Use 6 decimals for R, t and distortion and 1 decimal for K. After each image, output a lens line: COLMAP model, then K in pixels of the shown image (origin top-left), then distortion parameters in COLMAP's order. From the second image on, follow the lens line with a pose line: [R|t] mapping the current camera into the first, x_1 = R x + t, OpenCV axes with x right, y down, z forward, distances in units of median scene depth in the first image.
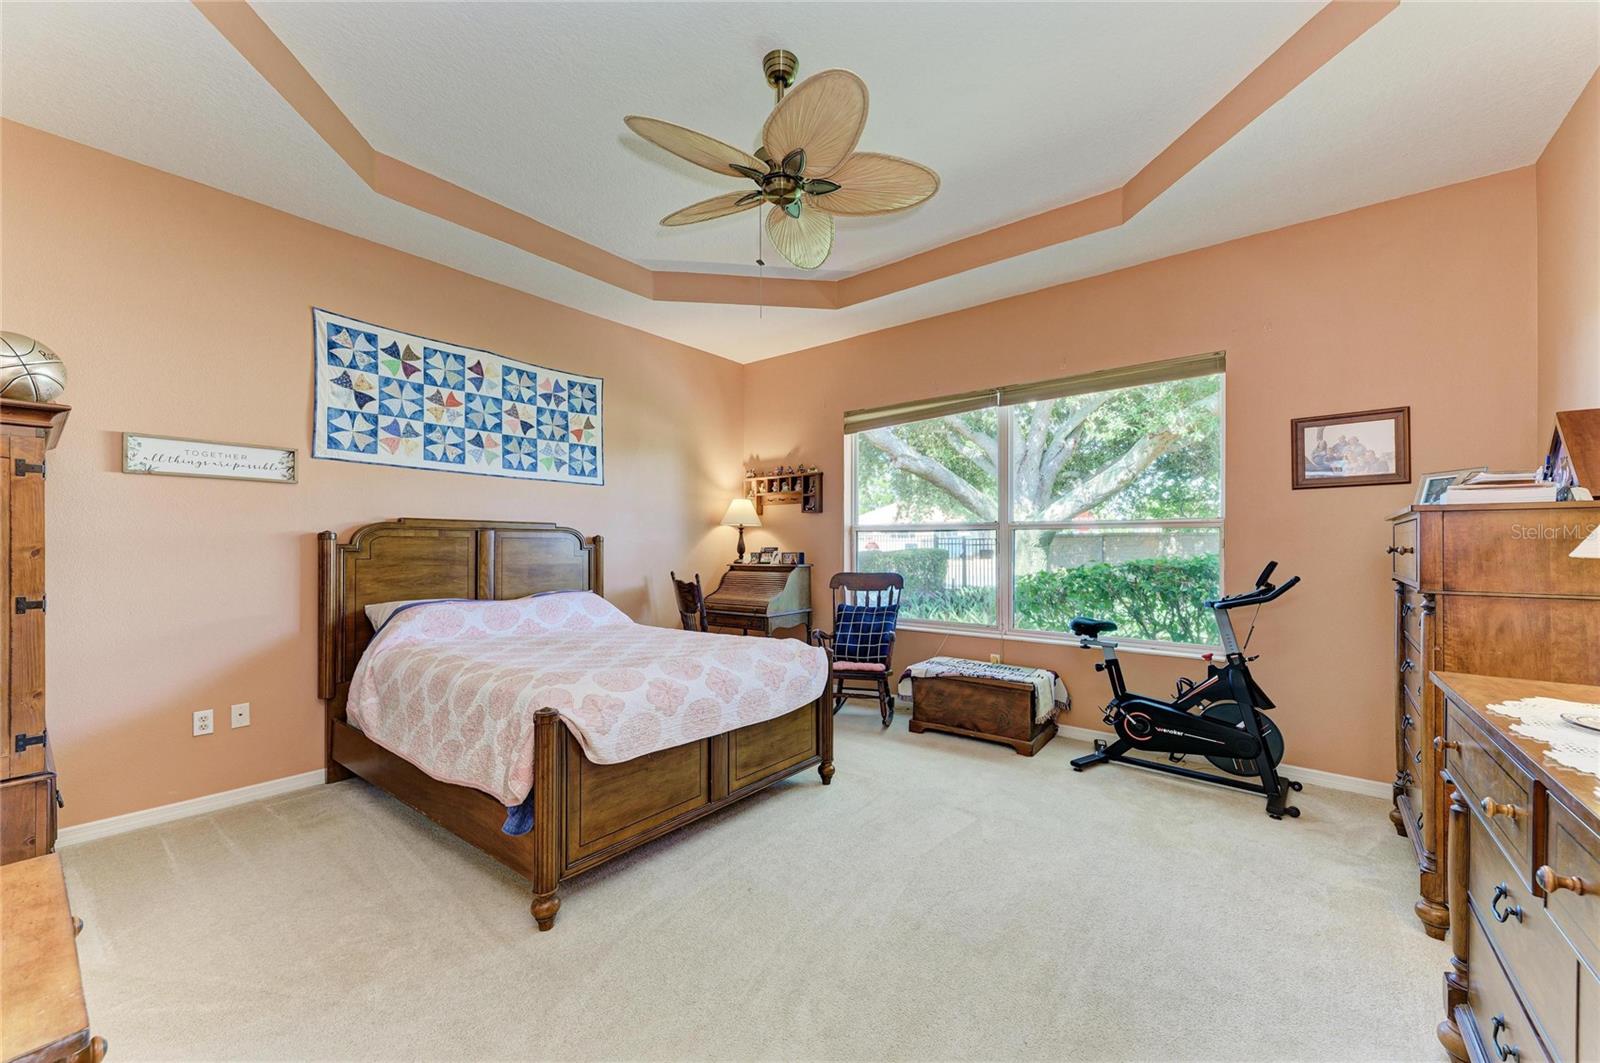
lens RADIAL K [[614.8, 0, 807.2], [0, 614.8, 542.9], [0, 0, 1]] dist [0.020404, -0.007273]
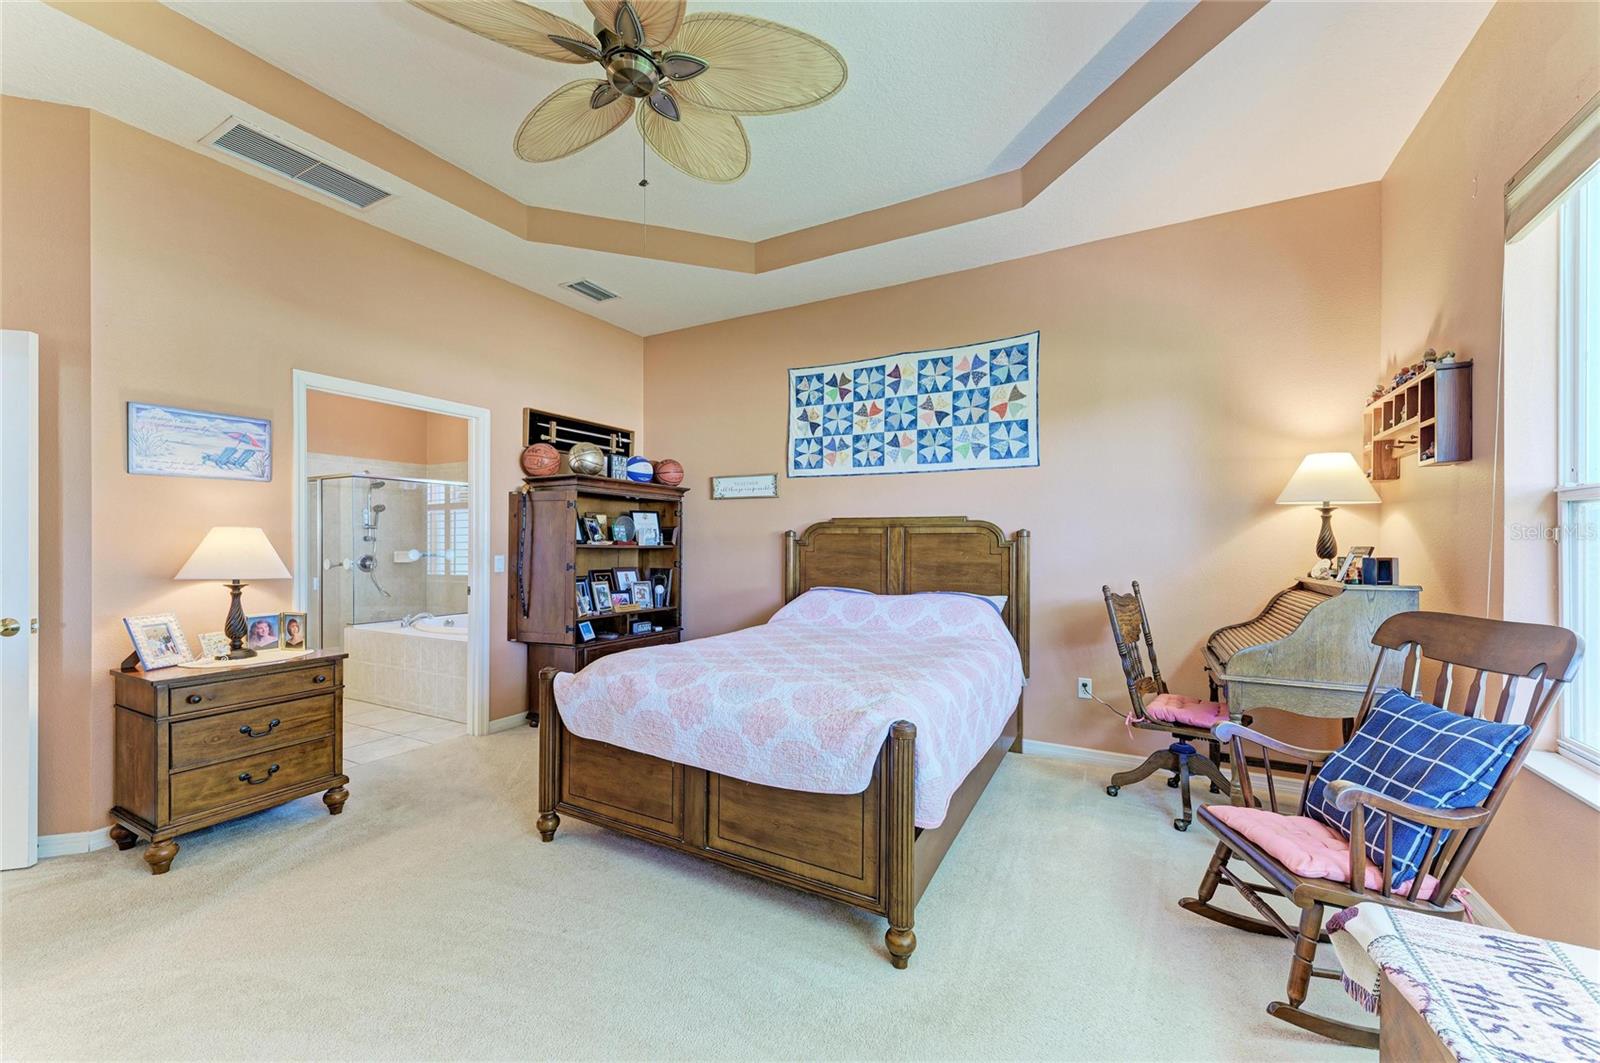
lens RADIAL K [[614.8, 0, 807.2], [0, 614.8, 542.9], [0, 0, 1]] dist [0.020404, -0.007273]
pose [[0.167120, 0.001799, -0.985935, 0.472815], [-0.000694, 0.999998, 0.001707, 0.005371], [0.985936, 0.000399, 0.167121, 0.678795]]
